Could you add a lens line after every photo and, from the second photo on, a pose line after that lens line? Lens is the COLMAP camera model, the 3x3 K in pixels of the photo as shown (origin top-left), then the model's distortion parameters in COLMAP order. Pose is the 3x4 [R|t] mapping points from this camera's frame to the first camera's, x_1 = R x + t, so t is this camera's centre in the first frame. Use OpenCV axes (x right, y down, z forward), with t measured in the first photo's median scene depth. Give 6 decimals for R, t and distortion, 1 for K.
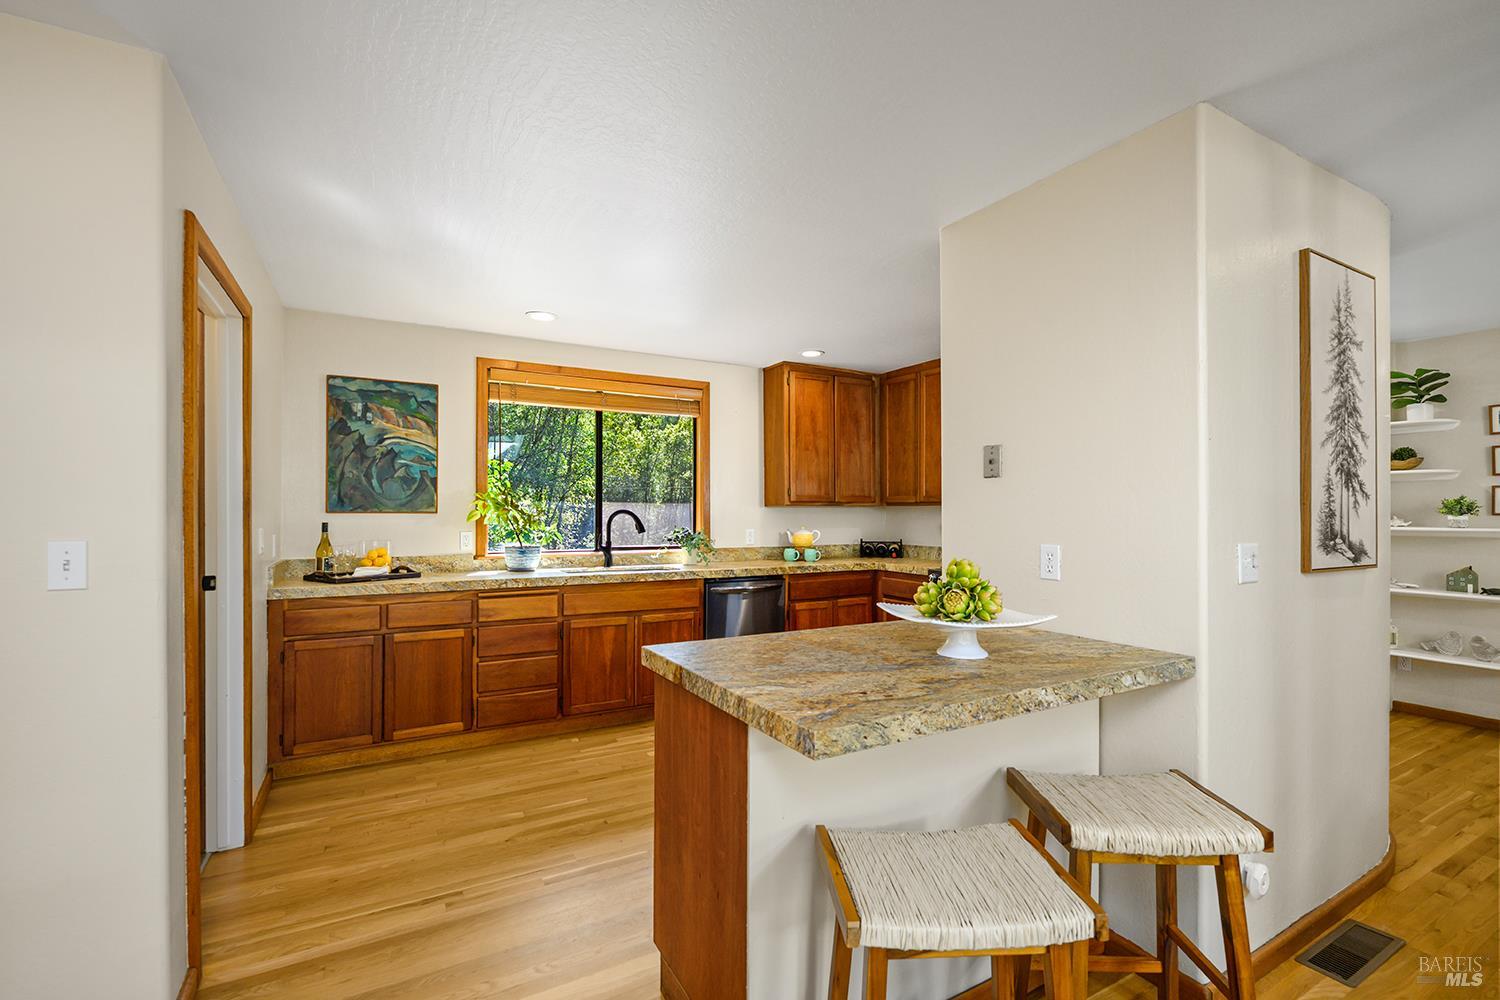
lens RADIAL K [[661.5, 0, 753.9], [0, 661.5, 510.3], [0, 0, 1]] dist [-0.000208, -0.000131]
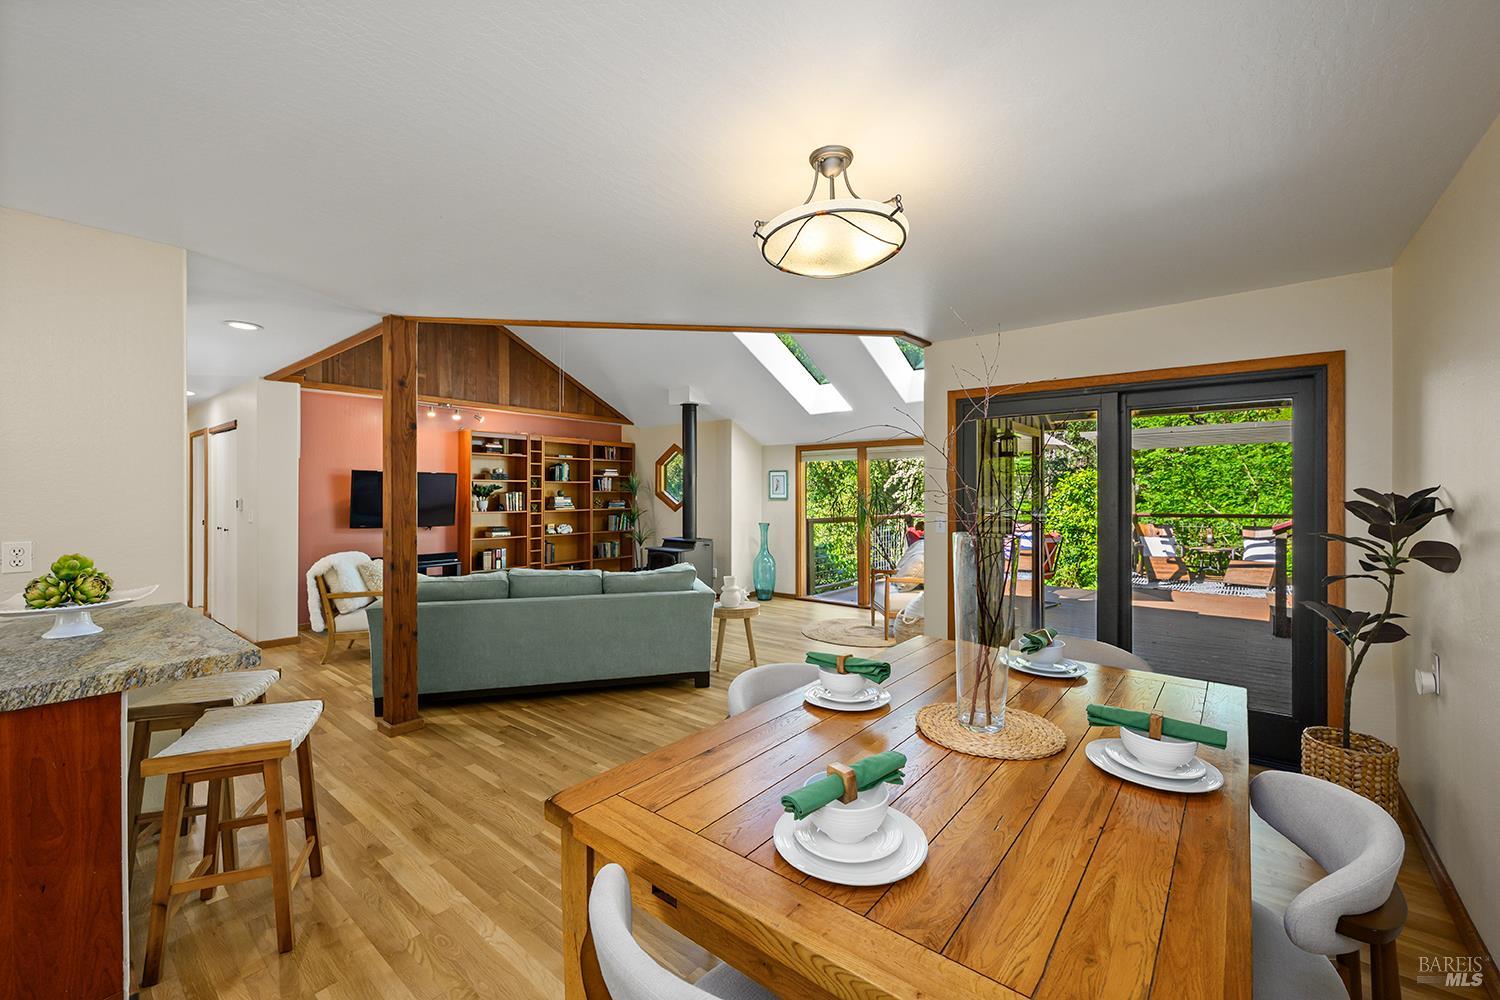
lens RADIAL K [[606.0, 0, 754.5], [0, 606.0, 494.5], [0, 0, 1]] dist [-0.009357, 0.000137]
pose [[-0.359191, -0.002042, 0.933262, -0.533028], [-0.001727, 0.999997, 0.001524, -0.017510], [-0.933263, -0.001065, -0.359193, 0.115253]]
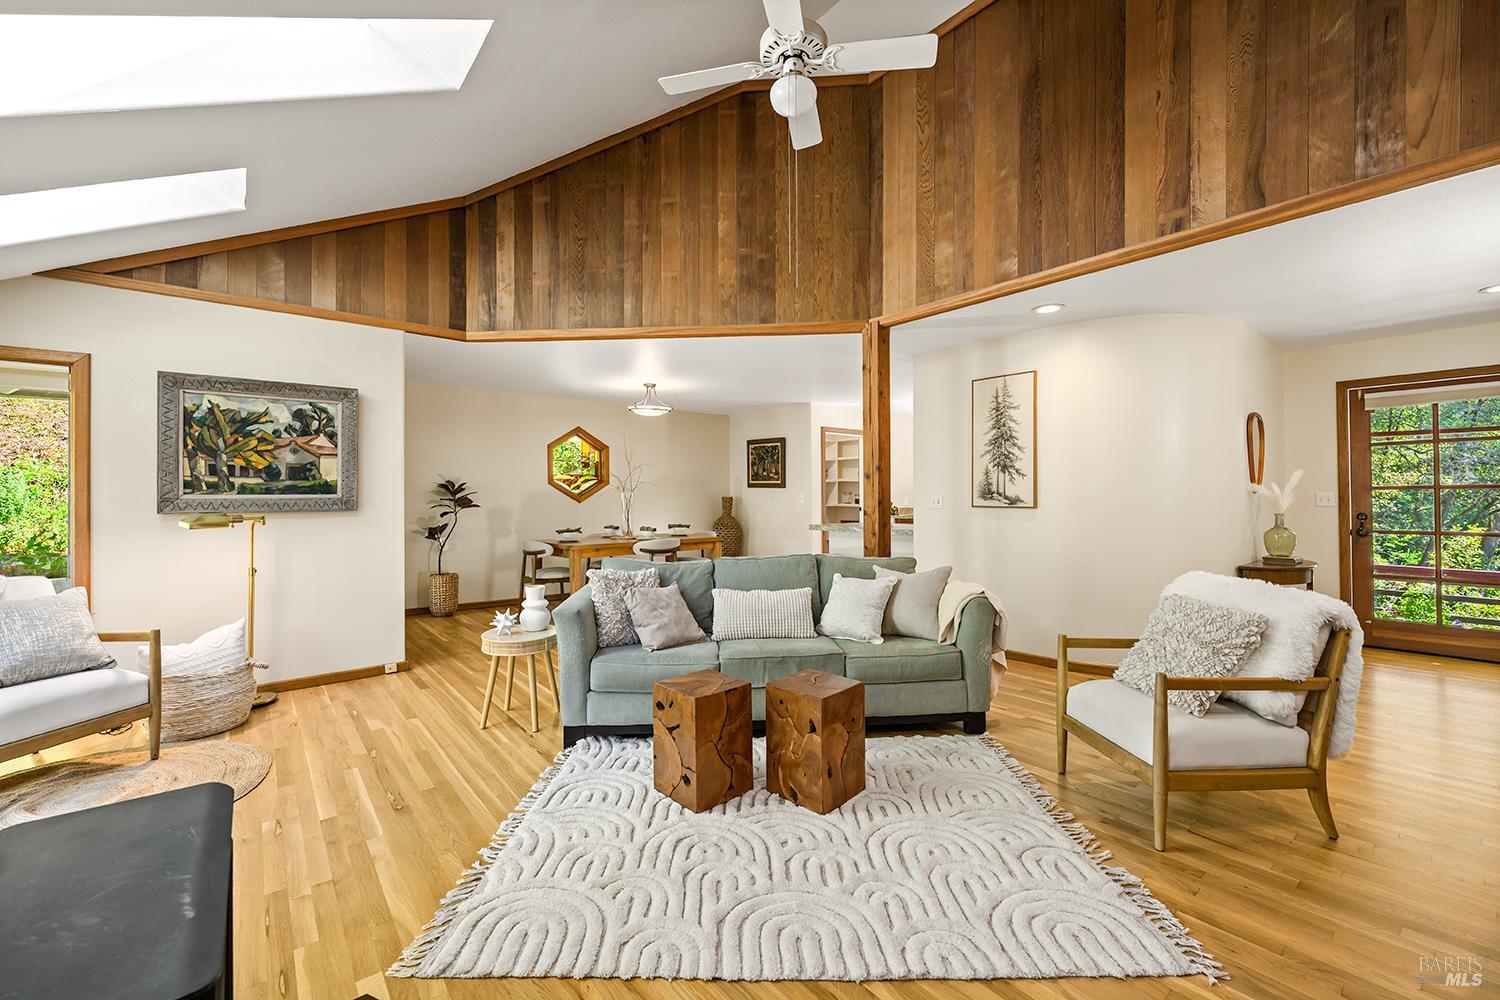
lens RADIAL K [[606.5, 0, 747.1], [0, 606.5, 495.6], [0, 0, 1]] dist [-0.001042, -0.000061]
pose [[0.168154, -0.003778, -0.985753, 1.582312], [0.005918, 0.999979, -0.002823, 0.026778], [0.985743, -0.005359, 0.168173, -0.133424]]
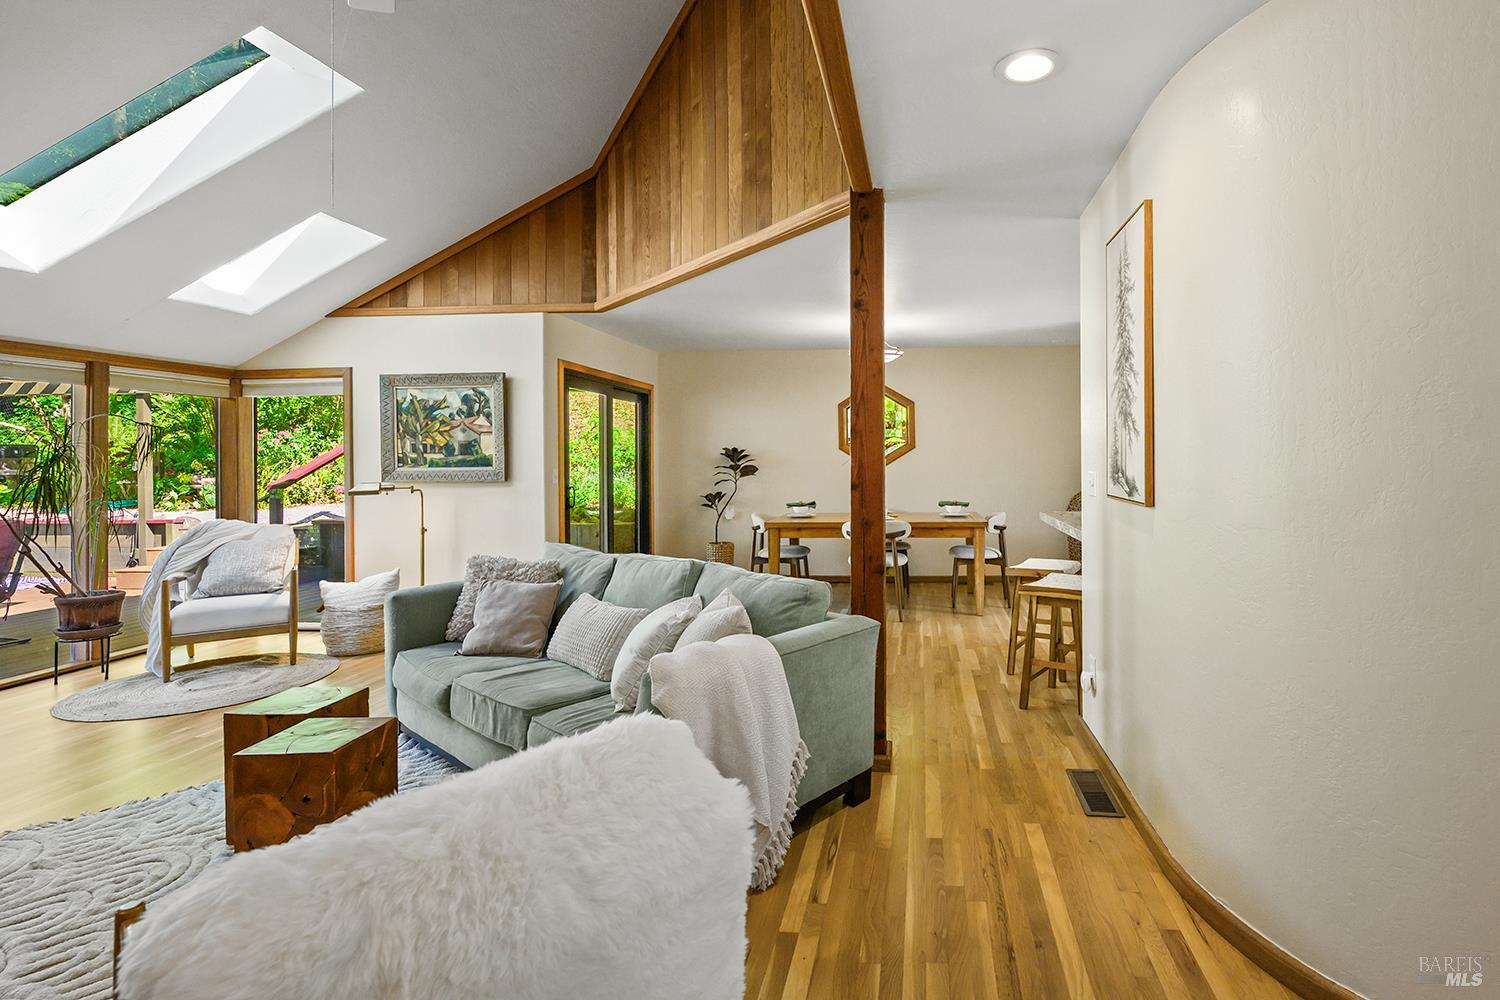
lens RADIAL K [[714.8, 0, 869.0], [0, 714.8, 457.3], [0, 0, 1]] dist [0.000410, -0.000161]
pose [[-0.557622, 0.003858, -0.830086, 1.184915], [0.009174, 0.999957, -0.001514, 0.007677], [0.830045, -0.008459, -0.557633, 0.731129]]
